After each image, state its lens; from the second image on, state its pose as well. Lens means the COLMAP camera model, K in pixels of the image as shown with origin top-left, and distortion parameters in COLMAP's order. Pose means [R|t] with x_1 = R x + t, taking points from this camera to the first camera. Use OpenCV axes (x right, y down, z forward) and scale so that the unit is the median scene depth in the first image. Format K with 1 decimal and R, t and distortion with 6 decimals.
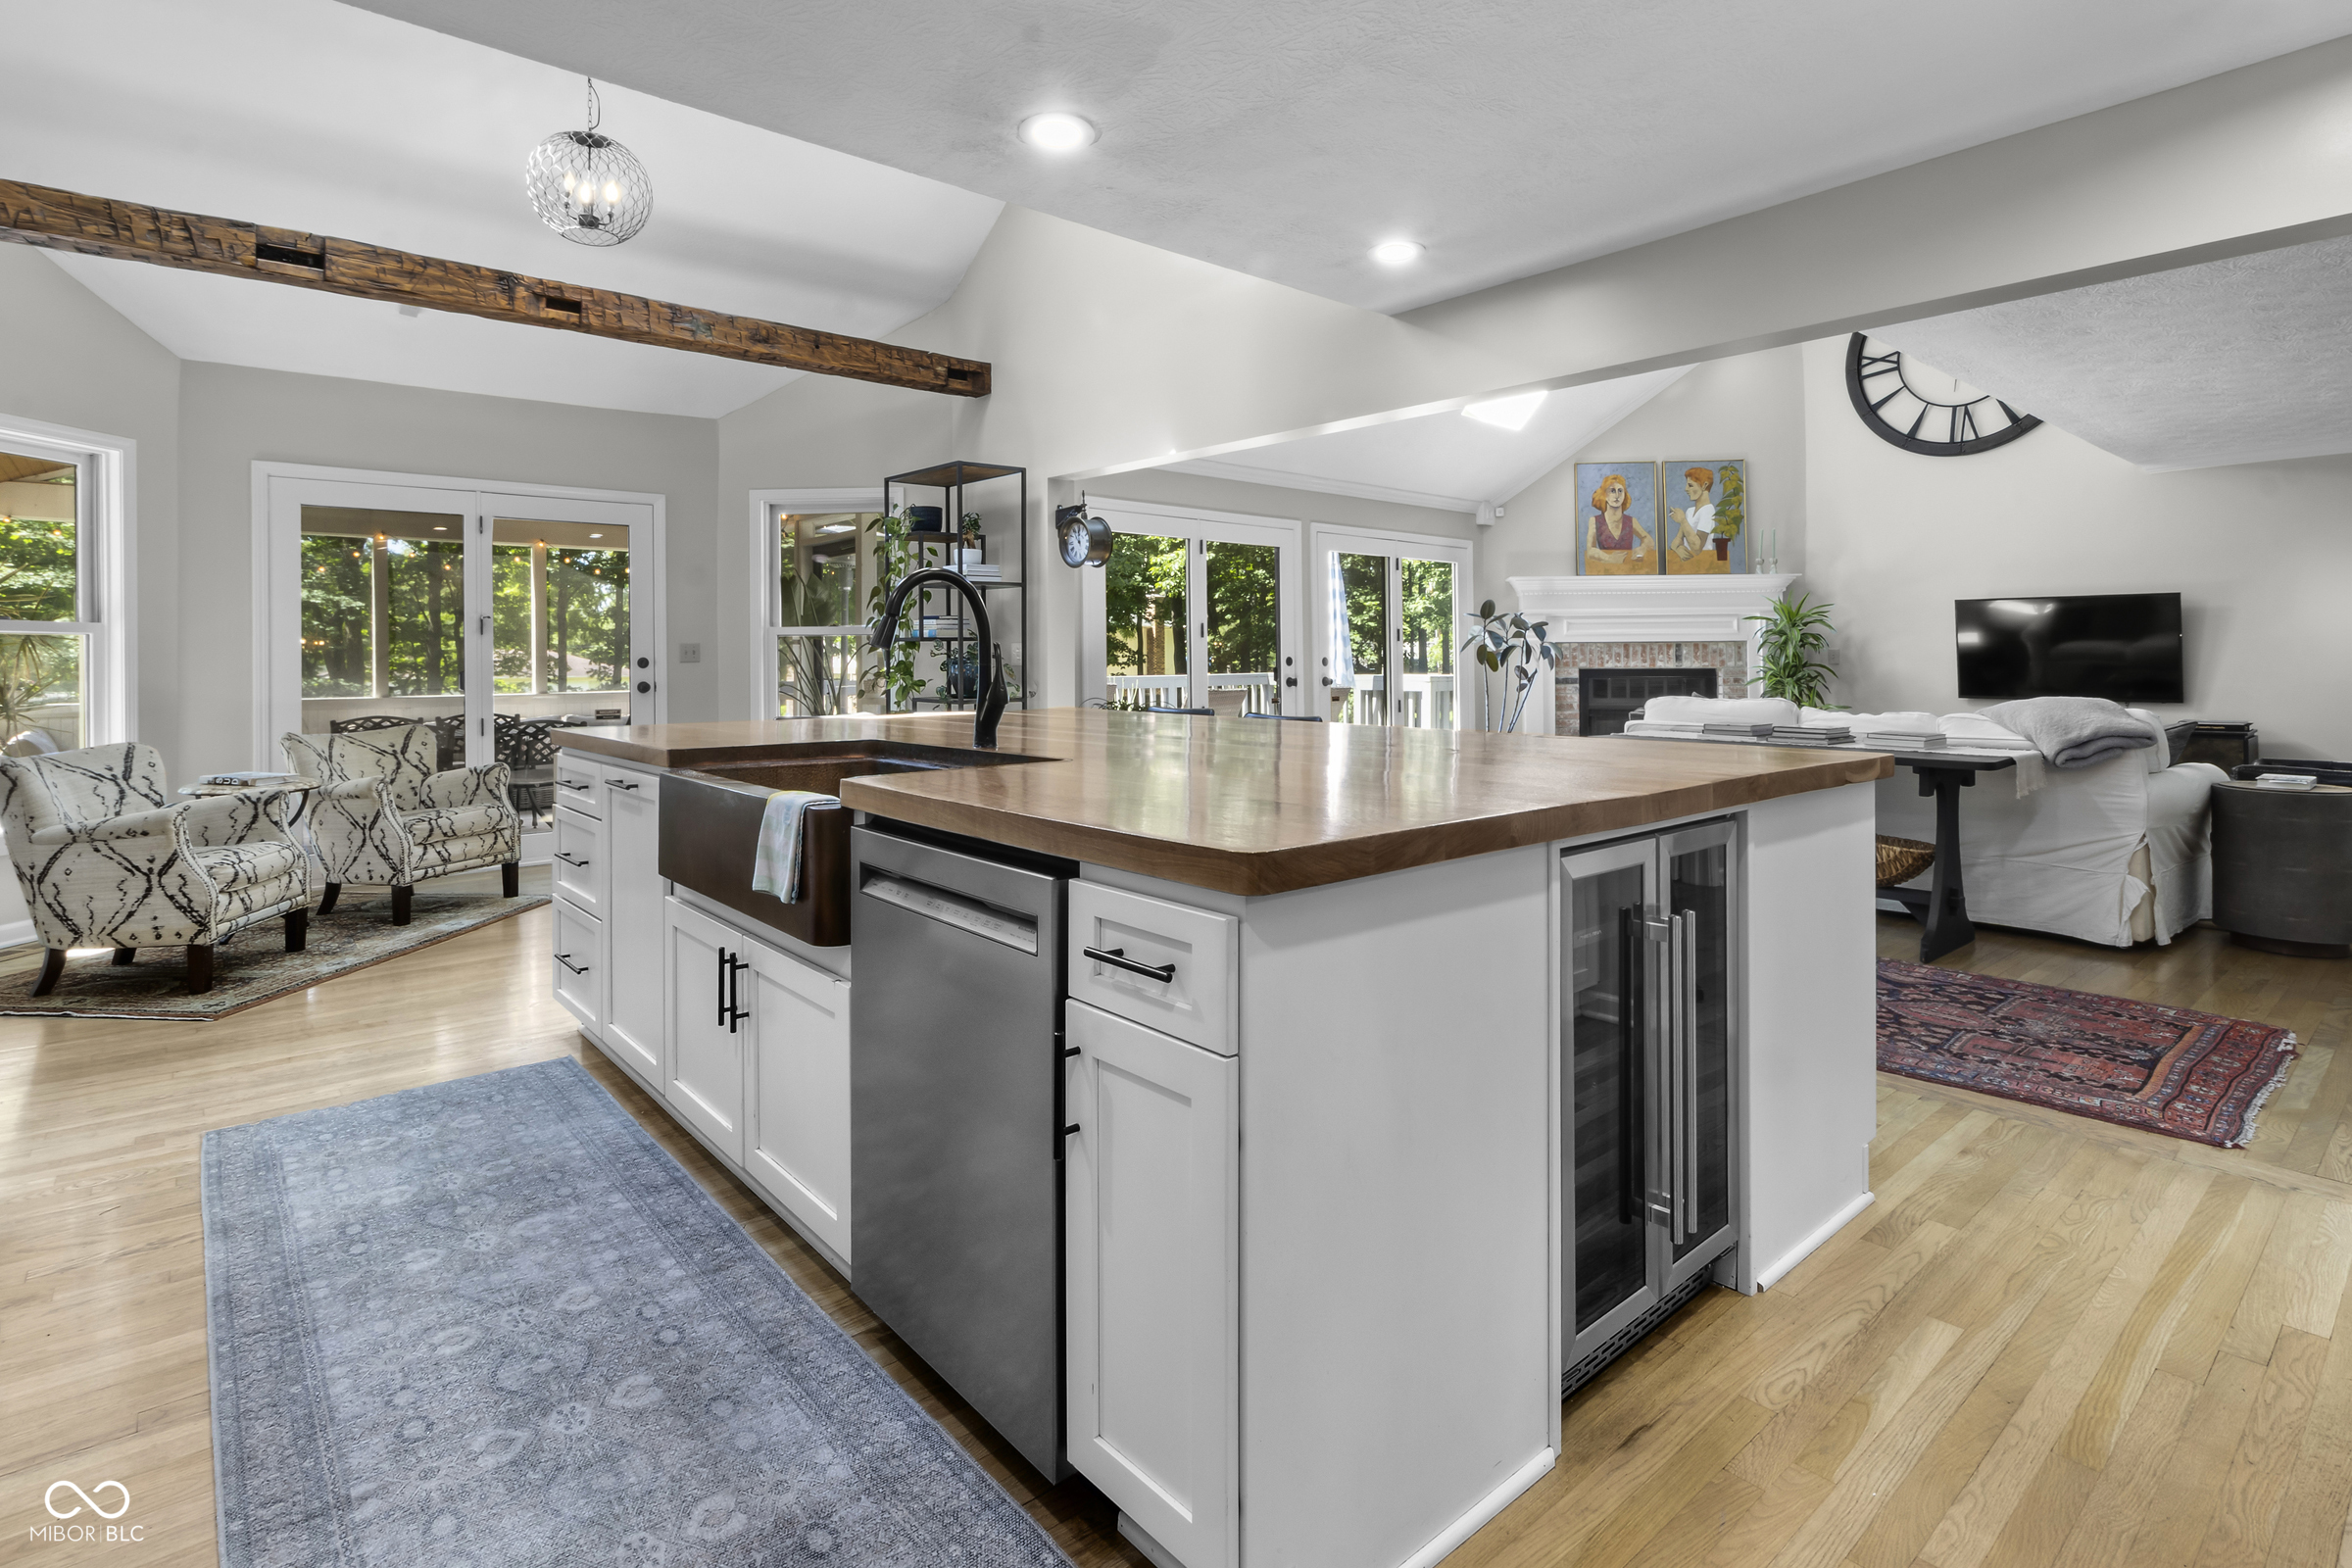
lens RADIAL K [[1156.3, 0, 1175.4], [0, 1156.3, 660.9], [0, 0, 1]] dist [-0.000492, 0.000751]
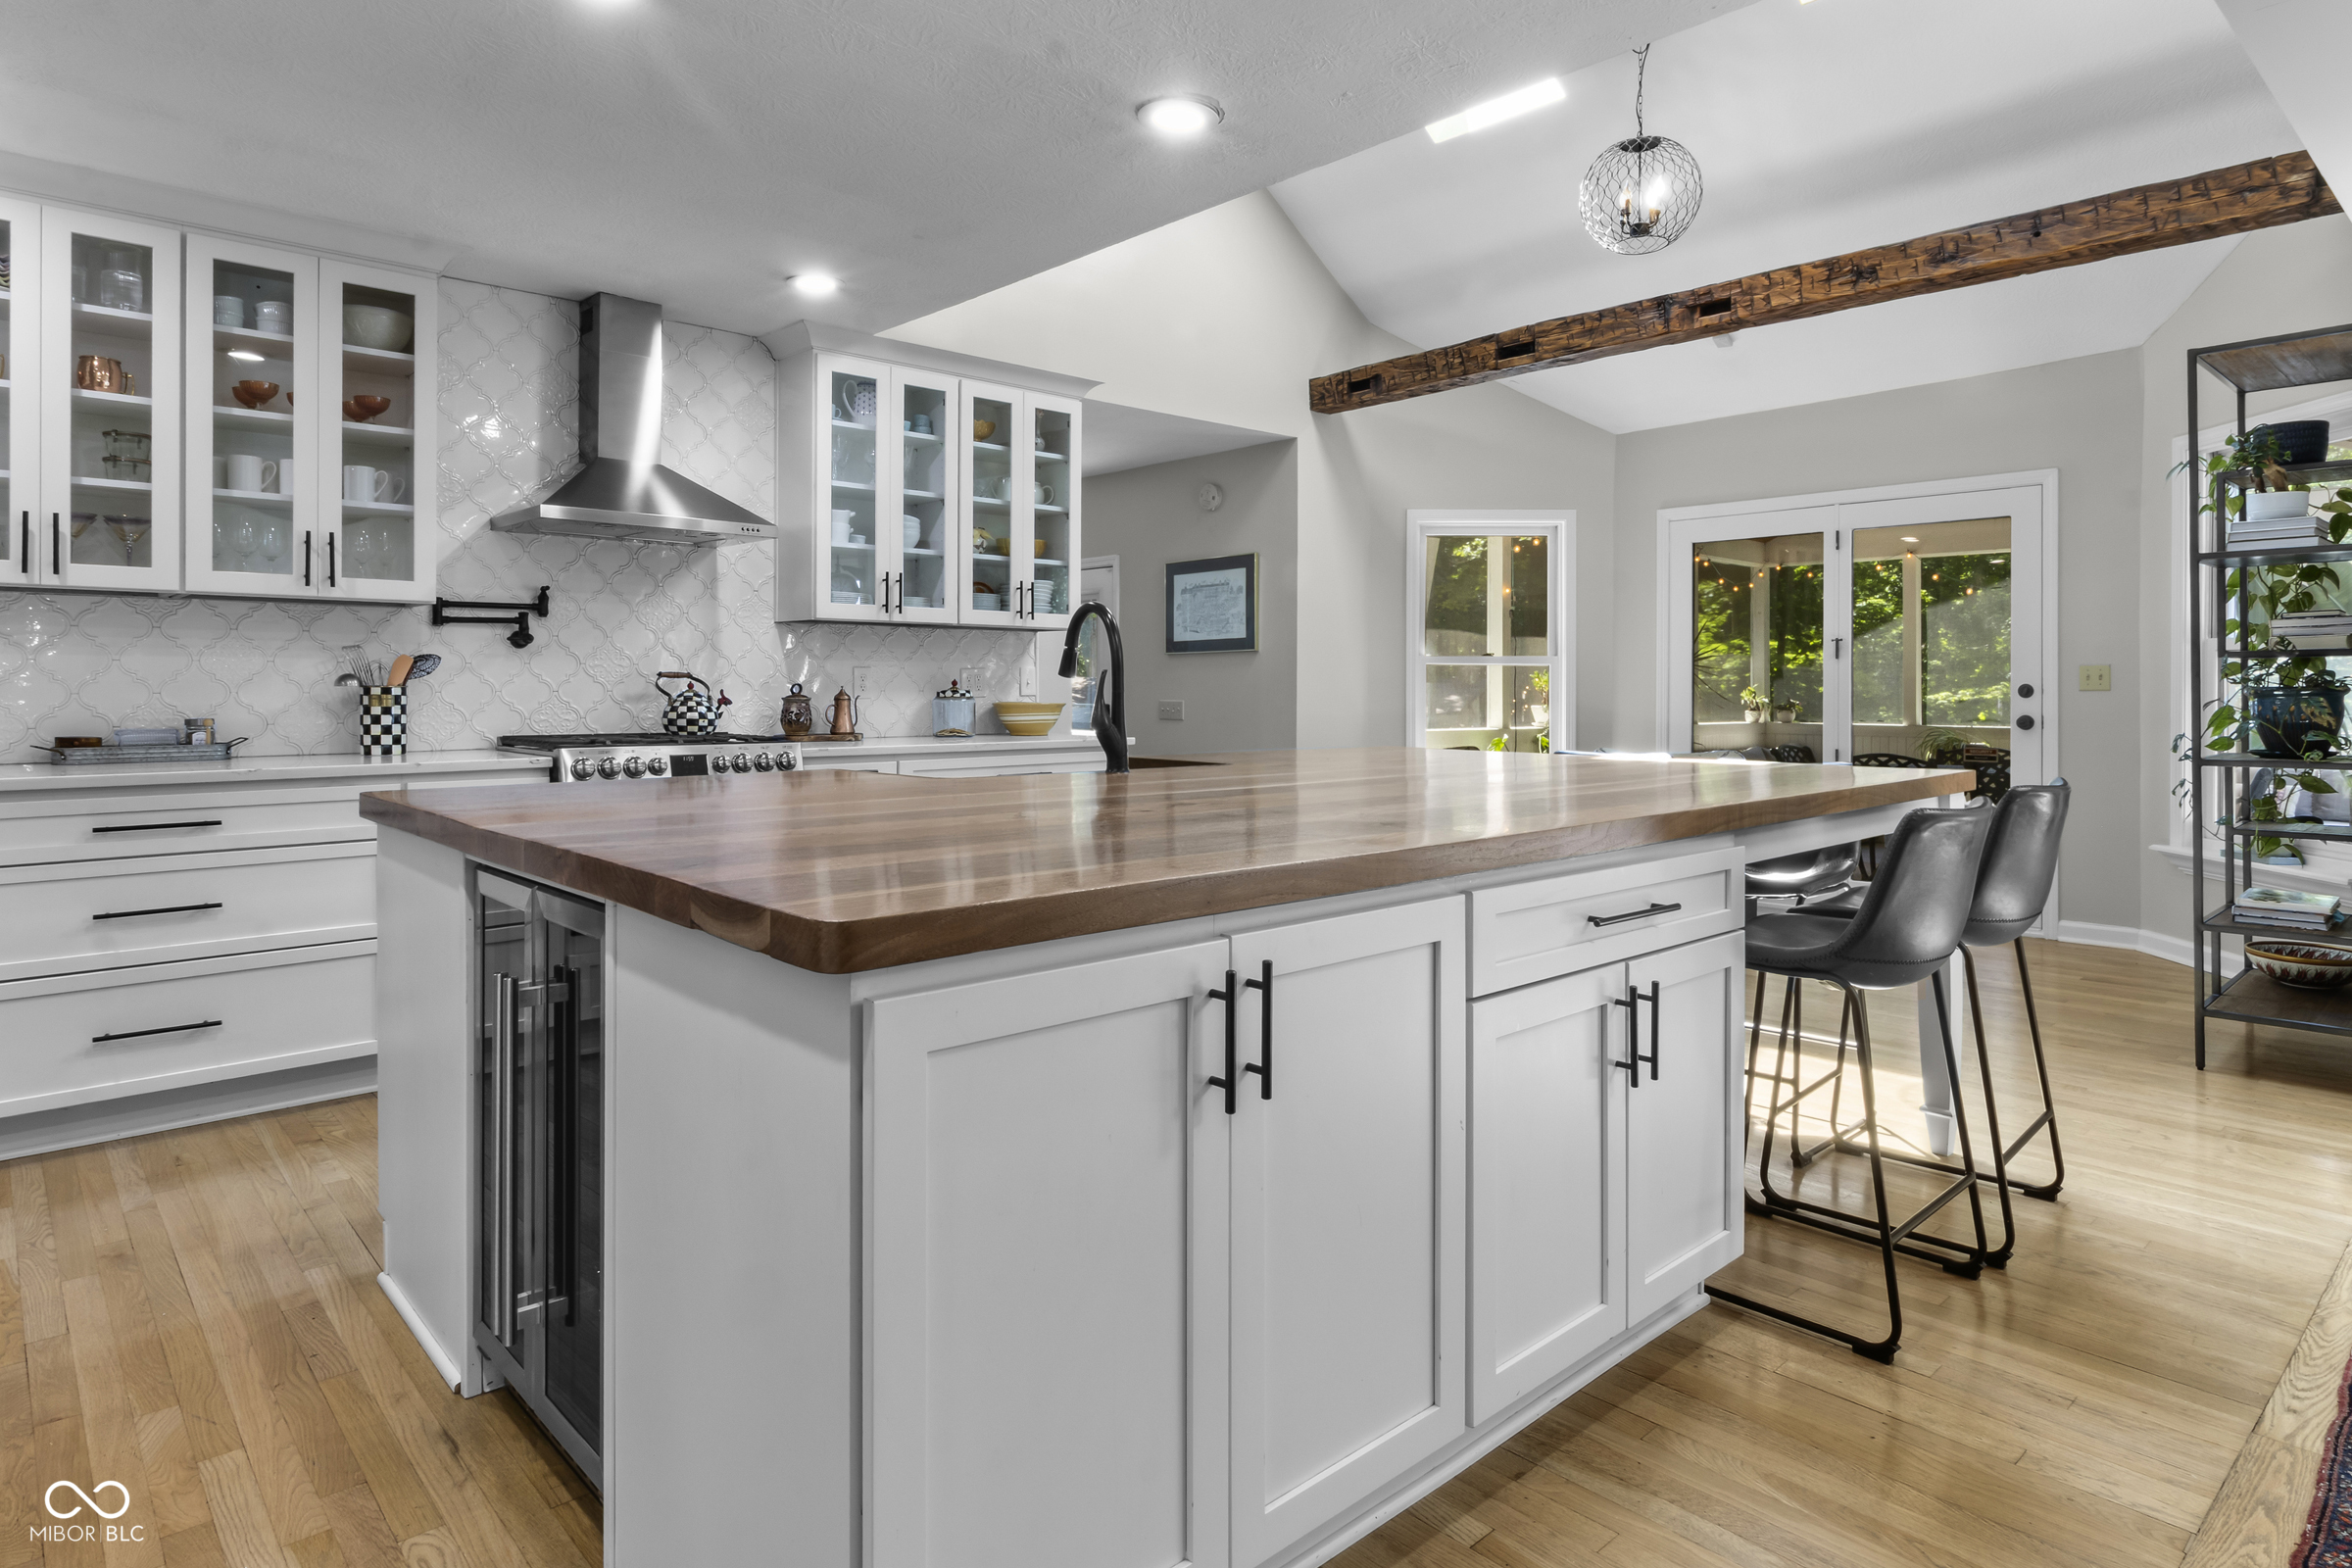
lens RADIAL K [[1324.4, 0, 1179.6], [0, 1324.4, 688.5], [0, 0, 1]] dist [0.000401, -0.000906]
pose [[0.037482, 0.006120, -0.999279, 0.501388], [-0.002680, 0.999978, 0.006024, -0.004881], [0.999294, 0.002452, 0.037498, 0.501805]]
